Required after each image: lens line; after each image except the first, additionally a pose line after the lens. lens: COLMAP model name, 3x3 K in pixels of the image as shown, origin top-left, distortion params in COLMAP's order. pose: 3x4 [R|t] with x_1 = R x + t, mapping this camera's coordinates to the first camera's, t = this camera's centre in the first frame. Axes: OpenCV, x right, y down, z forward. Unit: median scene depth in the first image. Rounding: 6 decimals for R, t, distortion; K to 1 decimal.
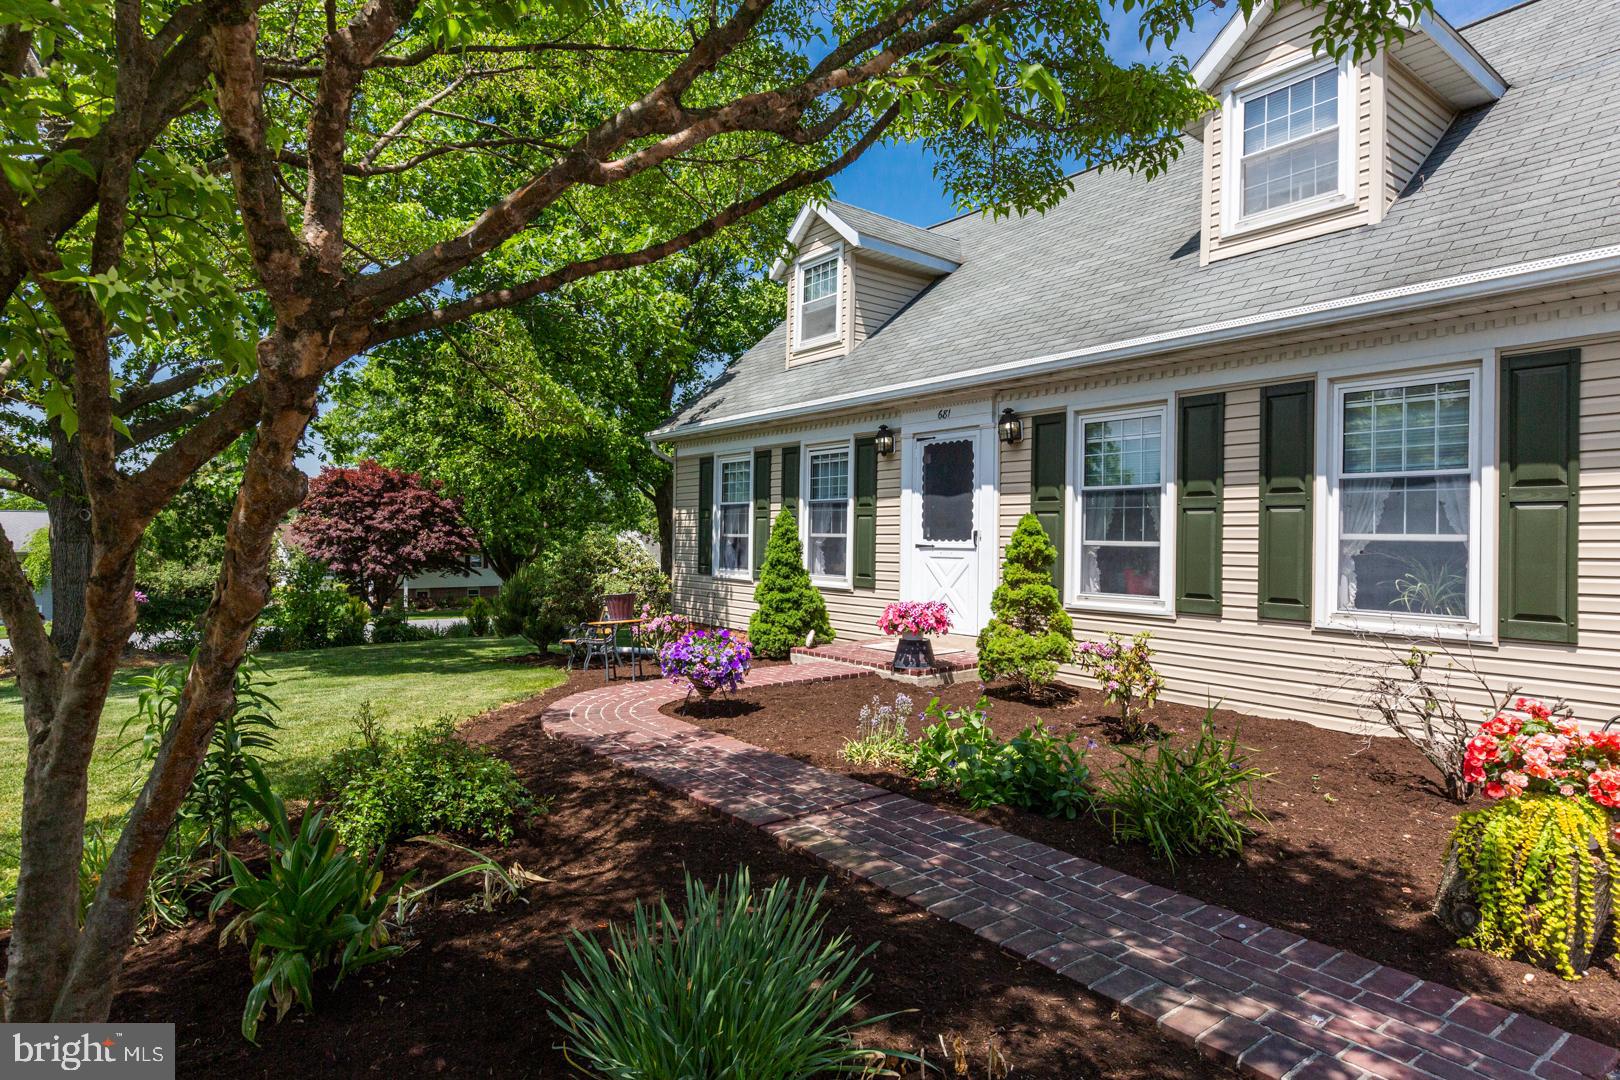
lens RADIAL K [[893.1, 0, 821.1], [0, 893.1, 546.4], [0, 0, 1]] dist [0.000409, 0.000684]
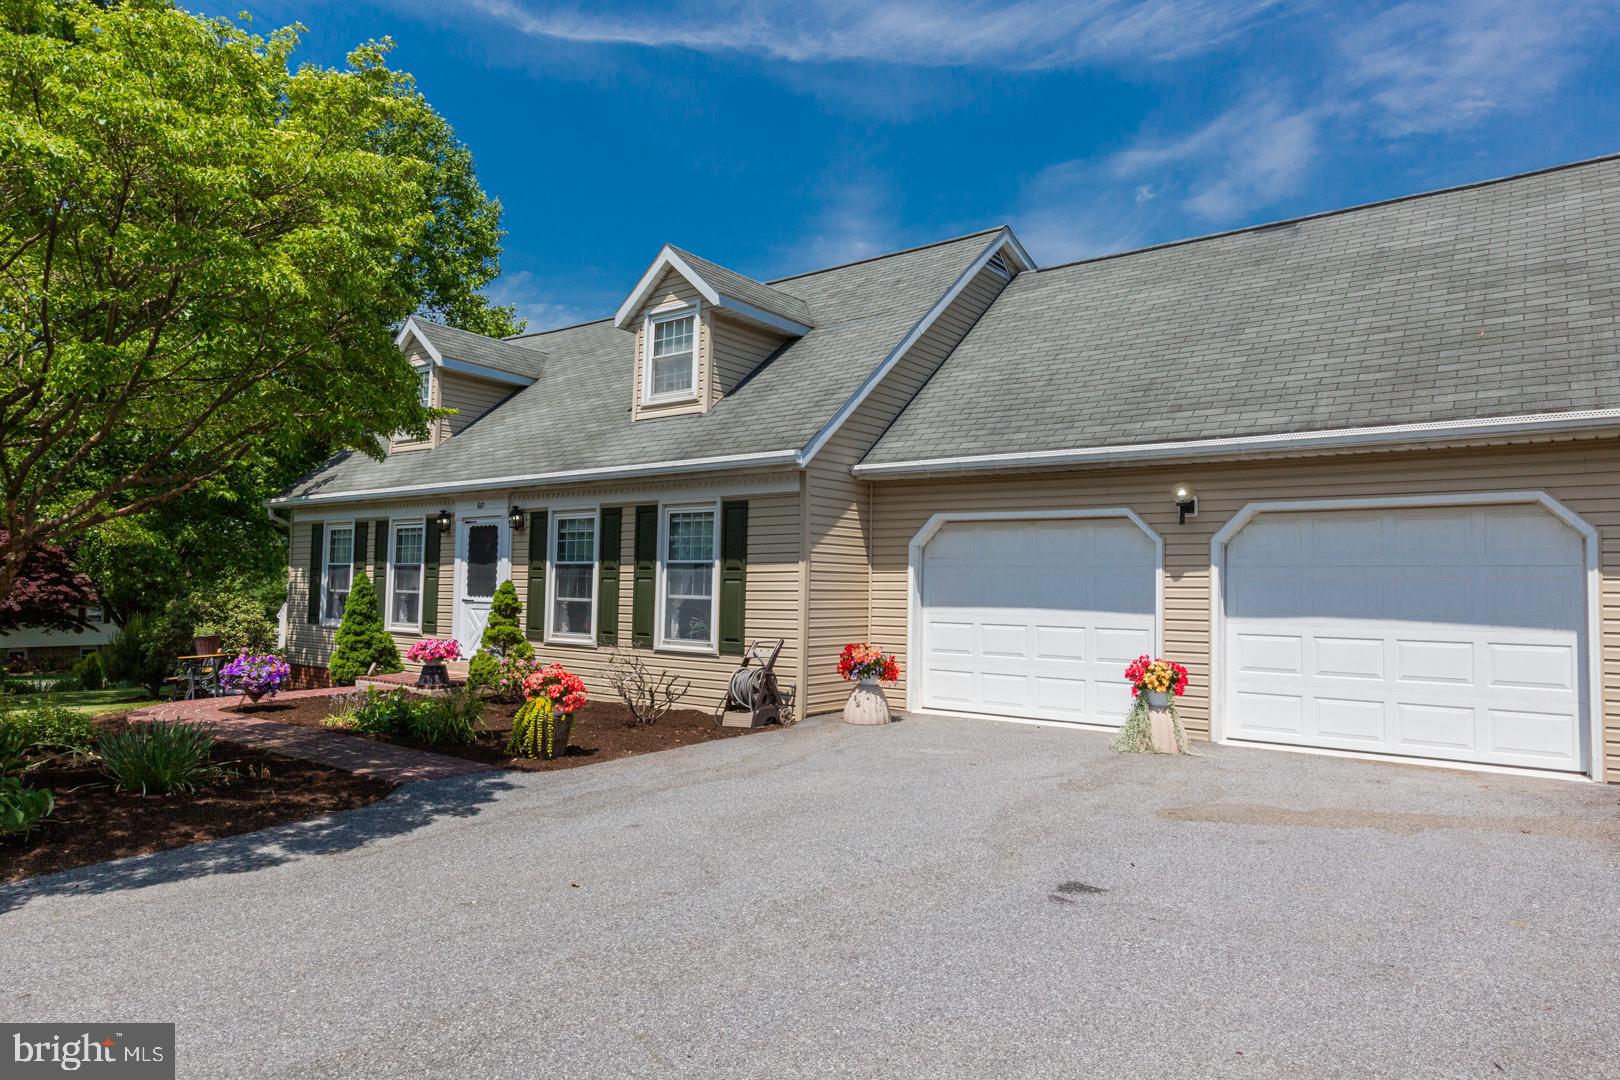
lens RADIAL K [[961.9, 0, 808.9], [0, 961.9, 552.0], [0, 0, 1]] dist [0.004090, 0.002553]
pose [[0.964433, 0.016733, 0.263797, 0.258191], [-0.003873, 0.998782, -0.049194, -0.004695], [-0.264299, 0.046422, 0.963323, -0.628922]]
